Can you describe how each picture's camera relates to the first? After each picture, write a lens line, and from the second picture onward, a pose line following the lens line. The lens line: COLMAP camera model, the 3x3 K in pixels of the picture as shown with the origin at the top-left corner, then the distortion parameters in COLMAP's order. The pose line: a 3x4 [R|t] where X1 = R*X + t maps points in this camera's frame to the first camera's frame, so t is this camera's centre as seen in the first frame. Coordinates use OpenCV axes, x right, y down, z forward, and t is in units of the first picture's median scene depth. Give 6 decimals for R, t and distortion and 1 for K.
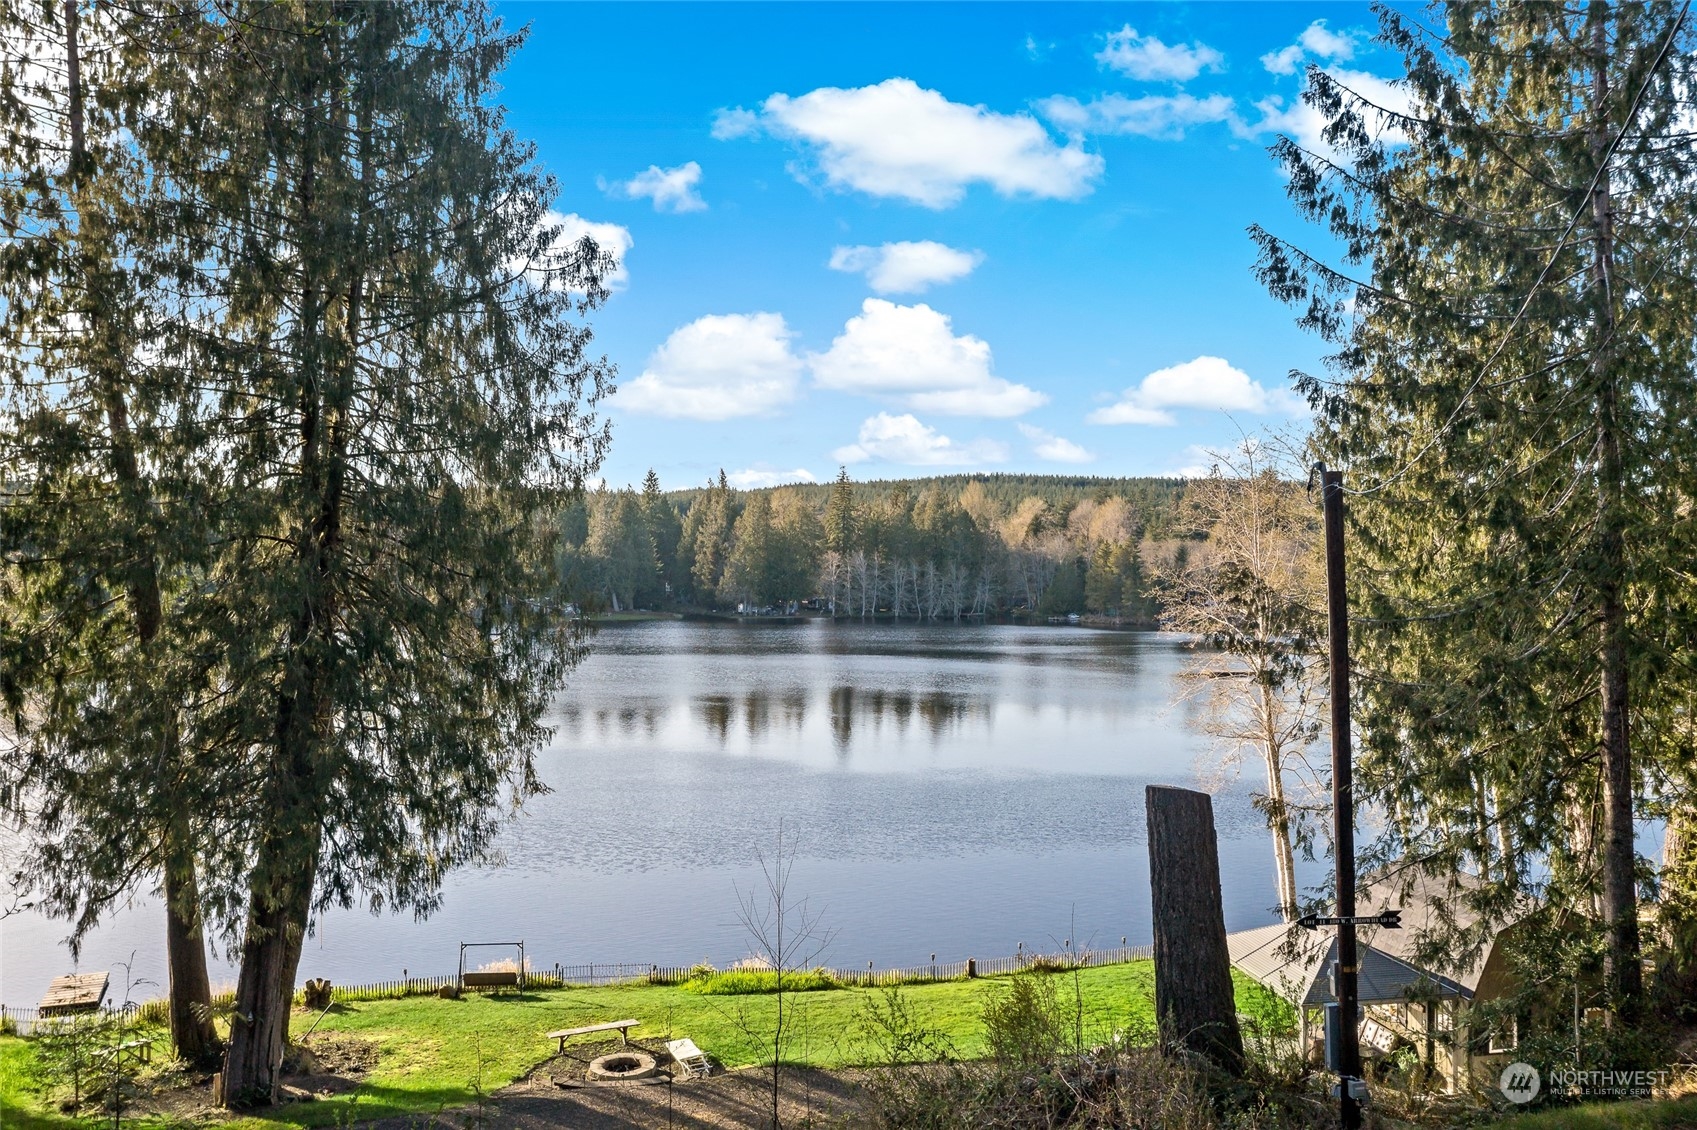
lens RADIAL K [[1323.9, 0, 844.2], [0, 1323.9, 563.9], [0, 0, 1]] dist [-0.020208, -0.002587]
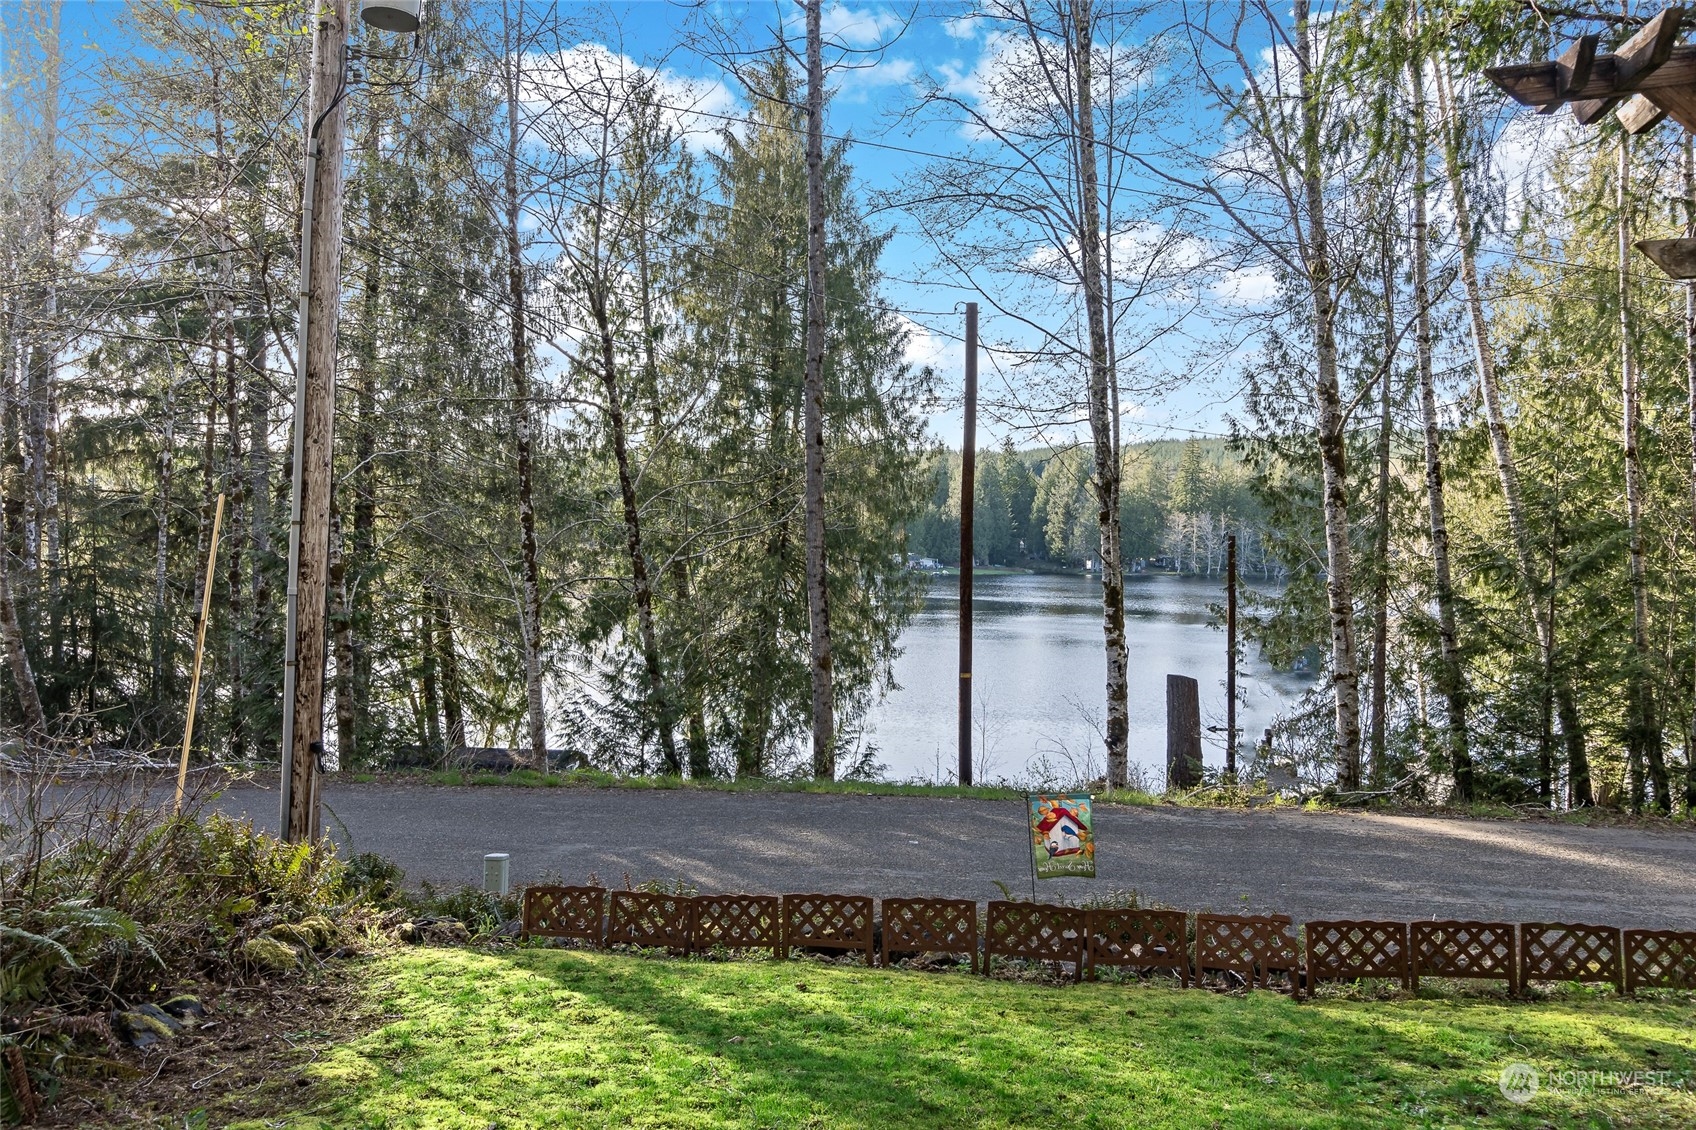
lens RADIAL K [[1400.1, 0, 850.1], [0, 1400.1, 565.8], [0, 0, 1]] dist [-0.003659, -0.002763]
pose [[0.964019, 0.025932, -0.264564, 0.185799], [-0.015146, 0.998972, 0.042729, -0.059064], [0.265400, -0.037185, 0.963421, -0.744010]]
